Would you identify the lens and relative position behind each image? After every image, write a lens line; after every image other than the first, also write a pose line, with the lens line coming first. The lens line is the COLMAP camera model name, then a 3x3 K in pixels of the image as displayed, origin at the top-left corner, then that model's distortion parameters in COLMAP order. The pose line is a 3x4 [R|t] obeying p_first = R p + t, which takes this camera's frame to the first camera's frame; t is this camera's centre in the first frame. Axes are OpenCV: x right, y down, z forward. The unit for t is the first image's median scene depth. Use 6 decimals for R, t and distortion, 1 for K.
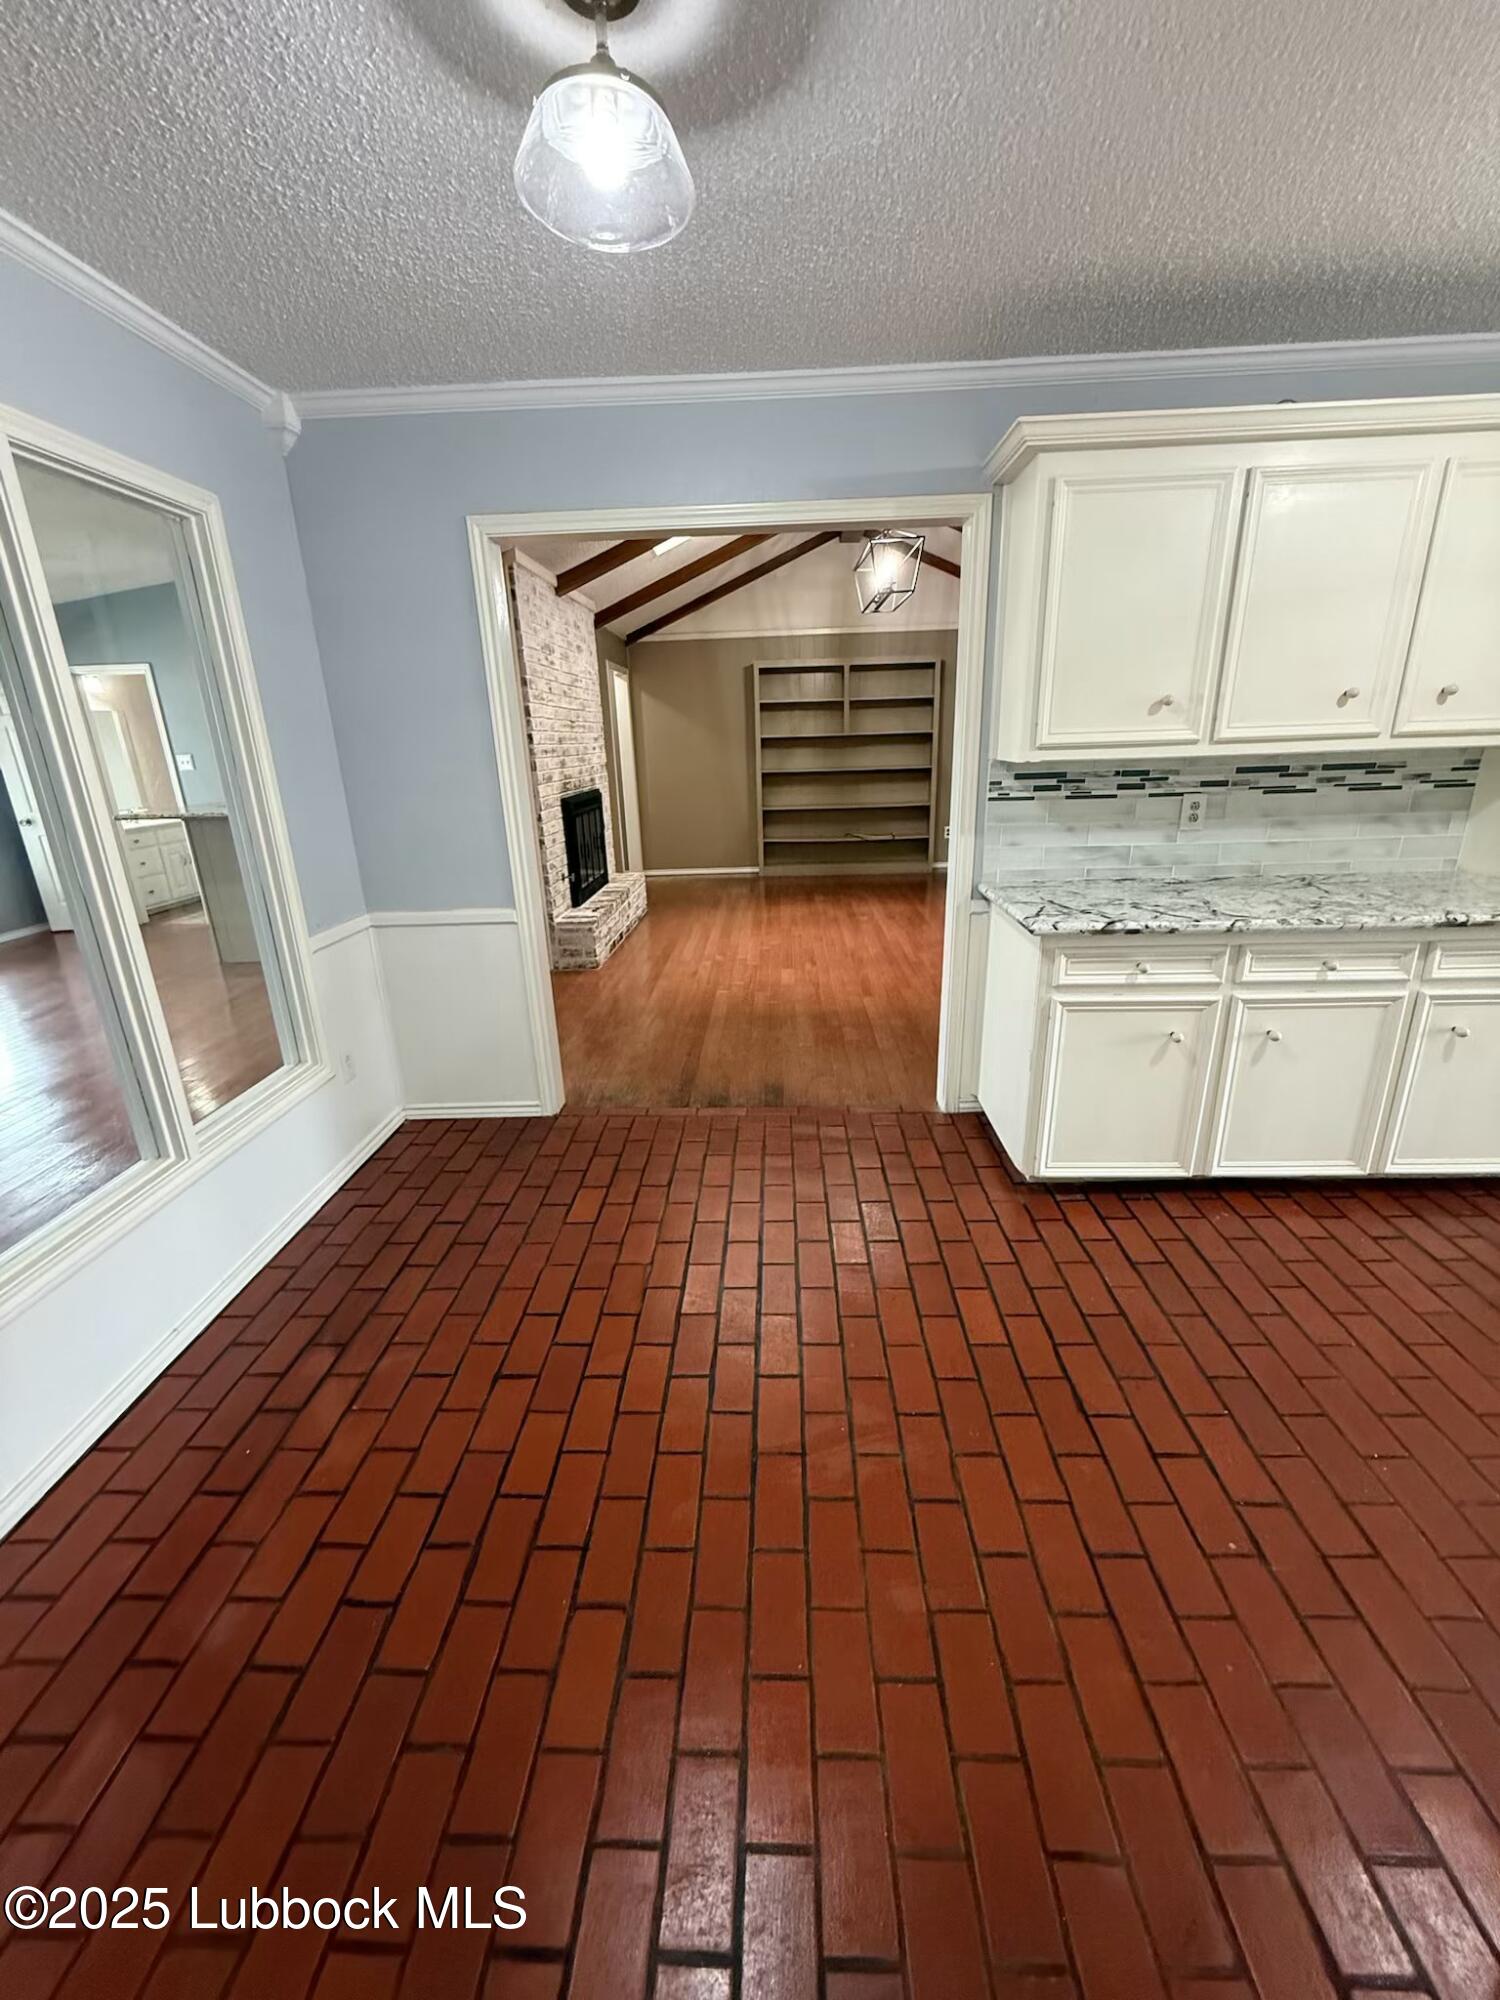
lens RADIAL K [[789.9, 0, 750.0], [0, 789.9, 1000.0], [0, 0, 1]] dist [-0.002768, -0.000150]
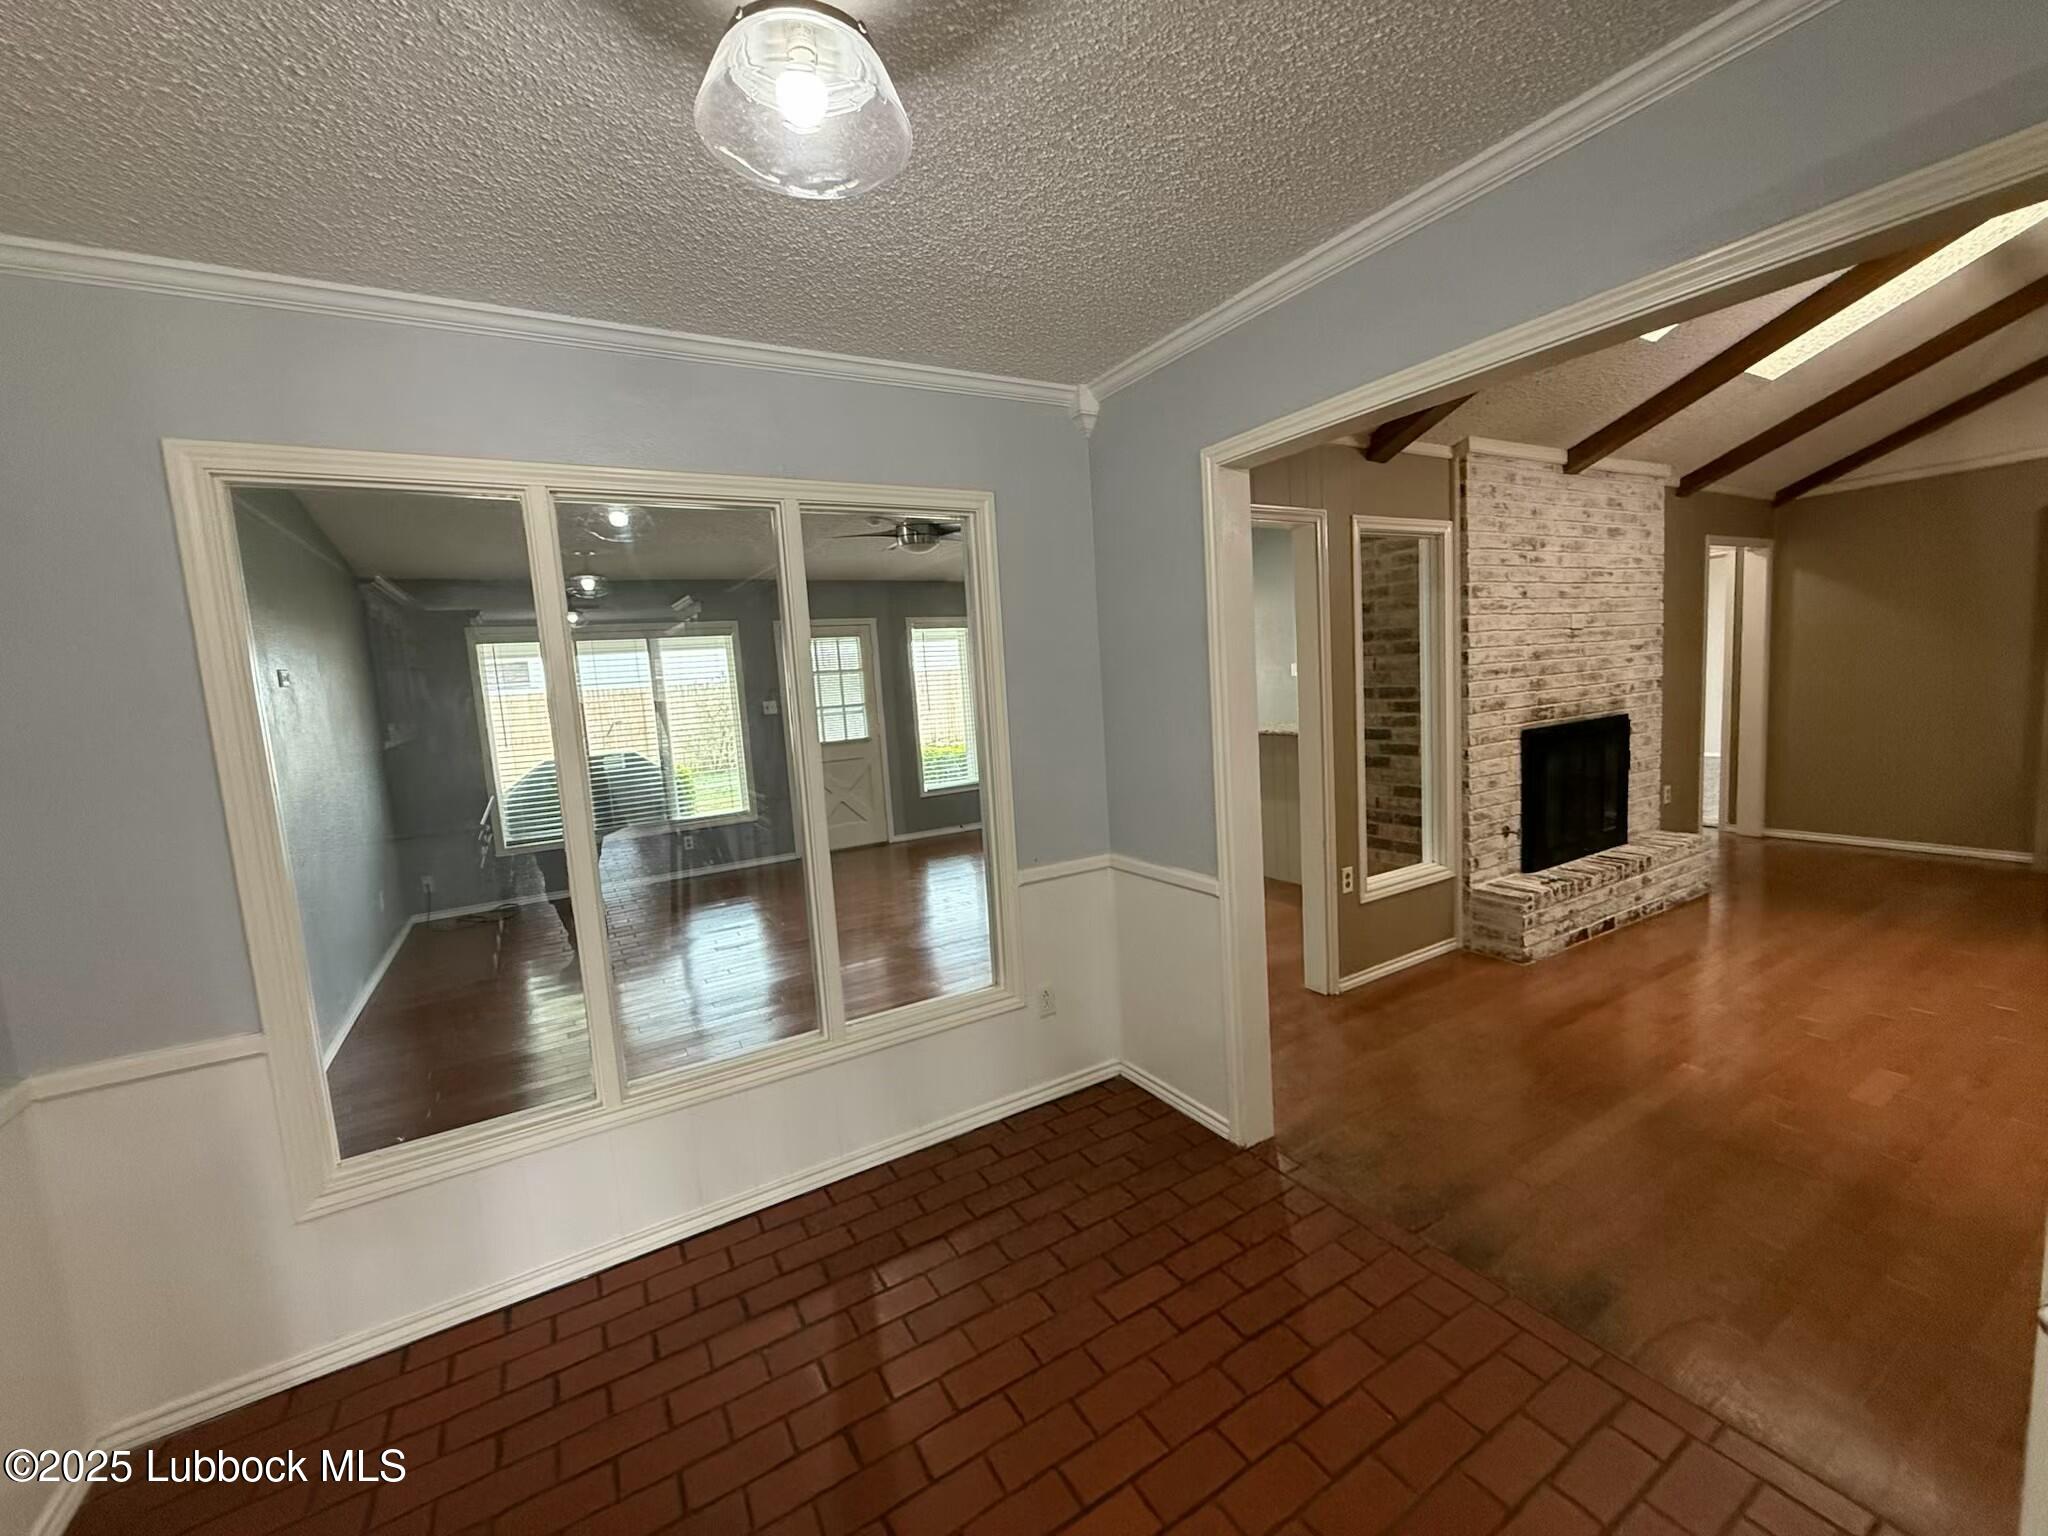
lens RADIAL K [[814.4, 0, 1017.3], [0, 814.4, 766.9], [0, 0, 1]] dist [-0.000217, -0.000007]
pose [[0.534012, 0.088716, -0.840809, 0.153512], [-0.221380, 0.974455, -0.037785, -0.077833], [0.815979, 0.206316, 0.540011, 0.175576]]
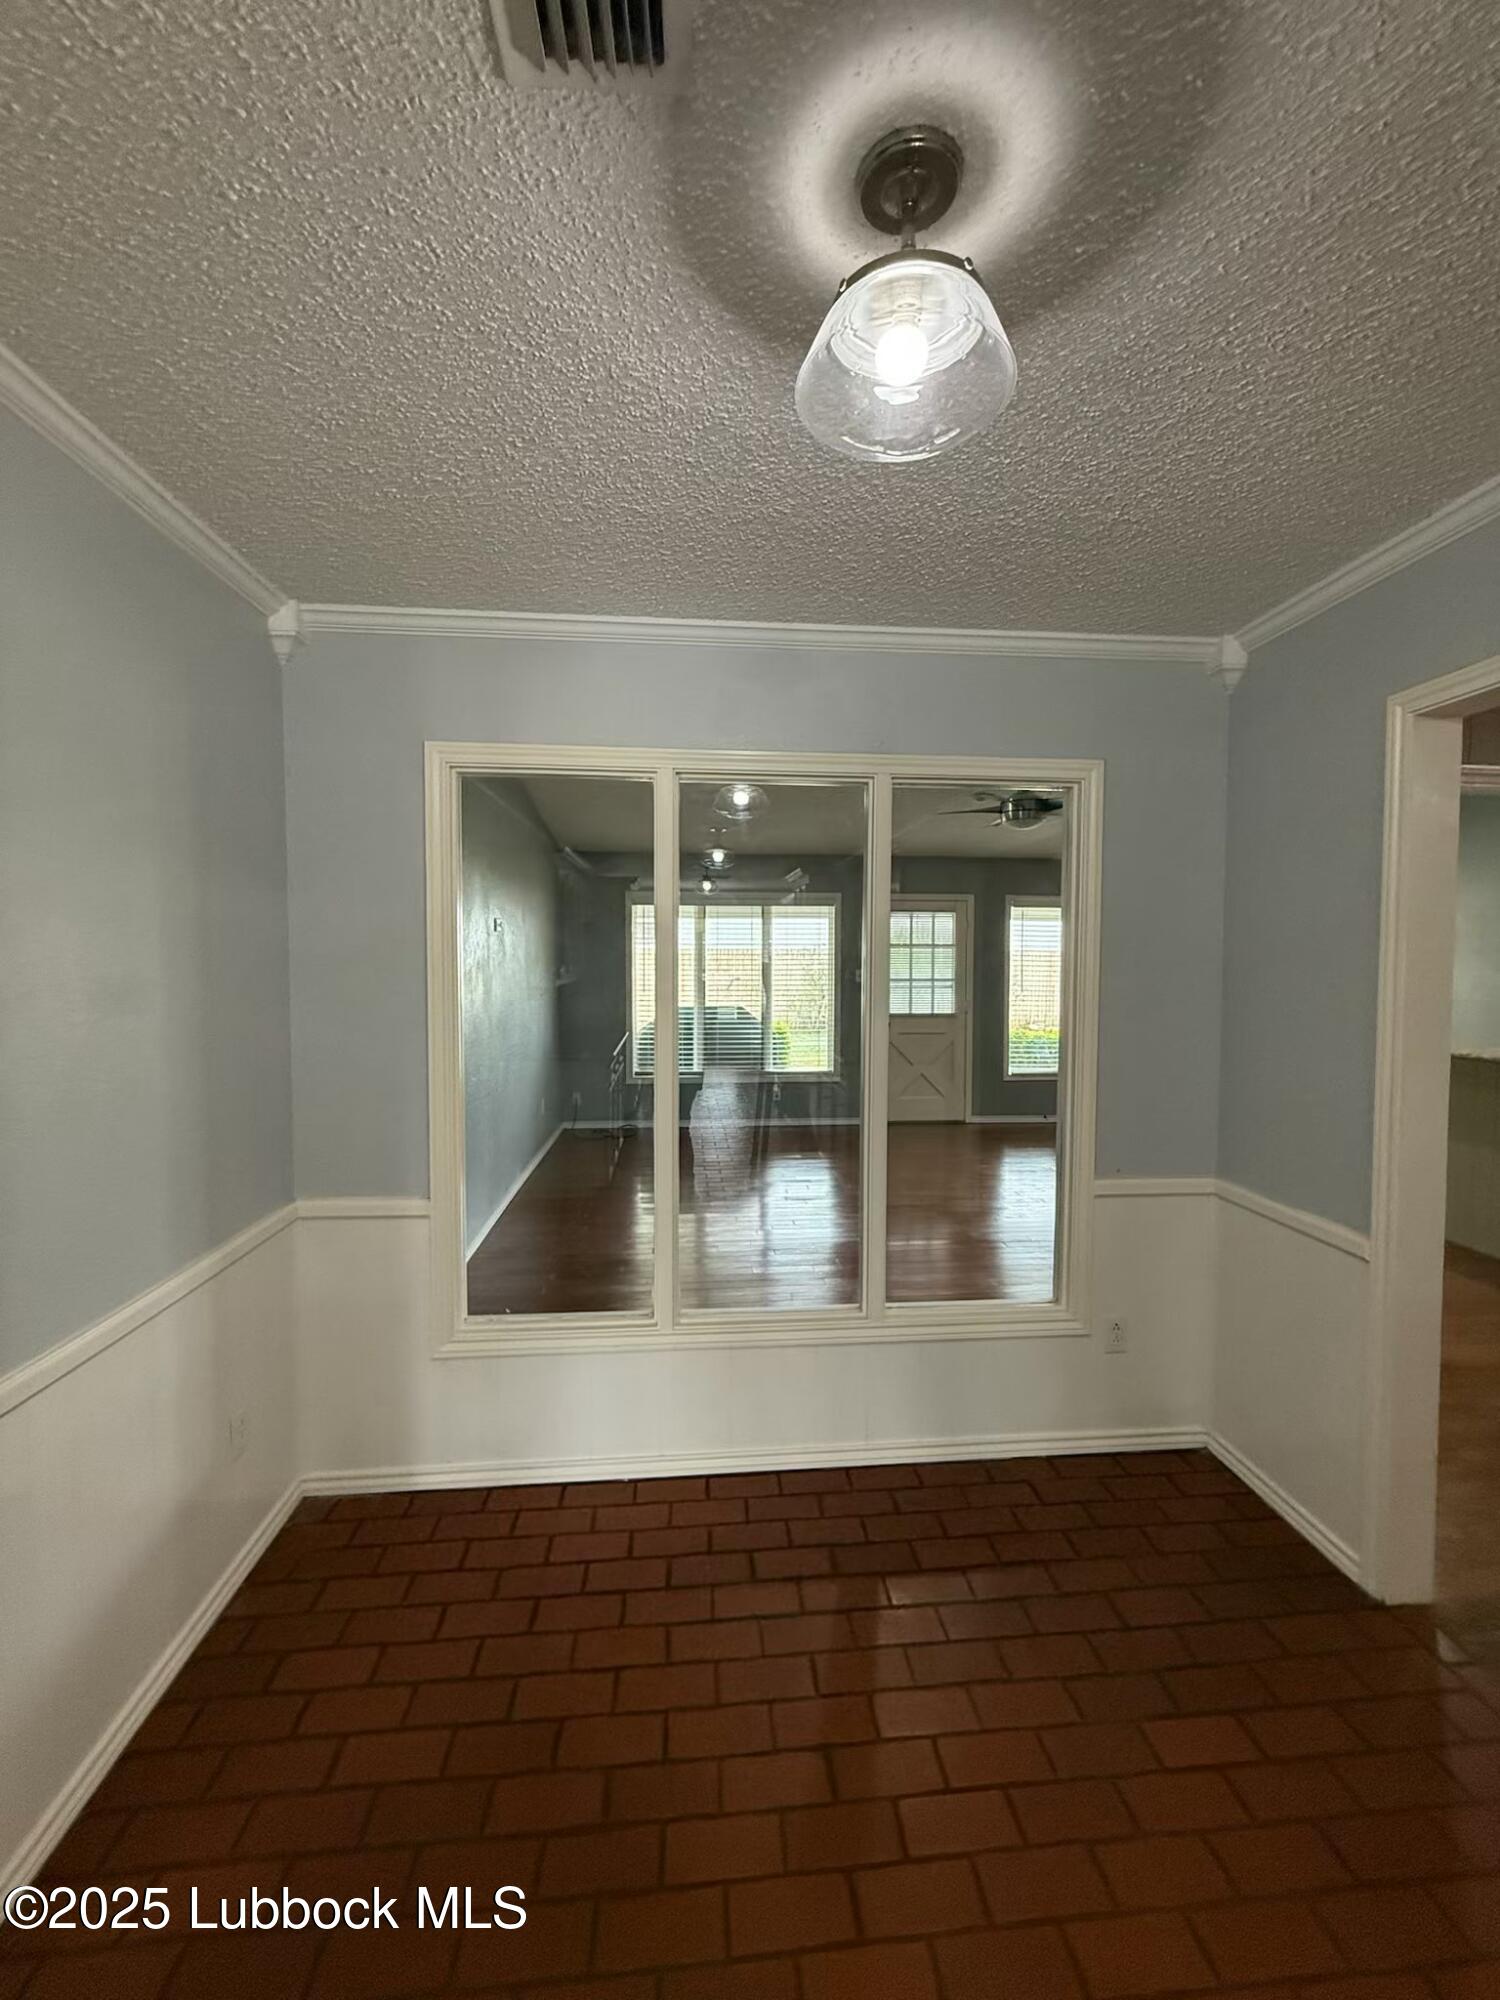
lens RADIAL K [[795.3, 0, 754.4], [0, 795.3, 994.5], [0, 0, 1]] dist [-0.000217, -0.000007]
pose [[0.120186, 0.071297, -0.990188, 0.139251], [-0.322000, 0.946294, 0.029053, -0.082922], [0.939080, 0.315349, 0.136689, 0.193653]]
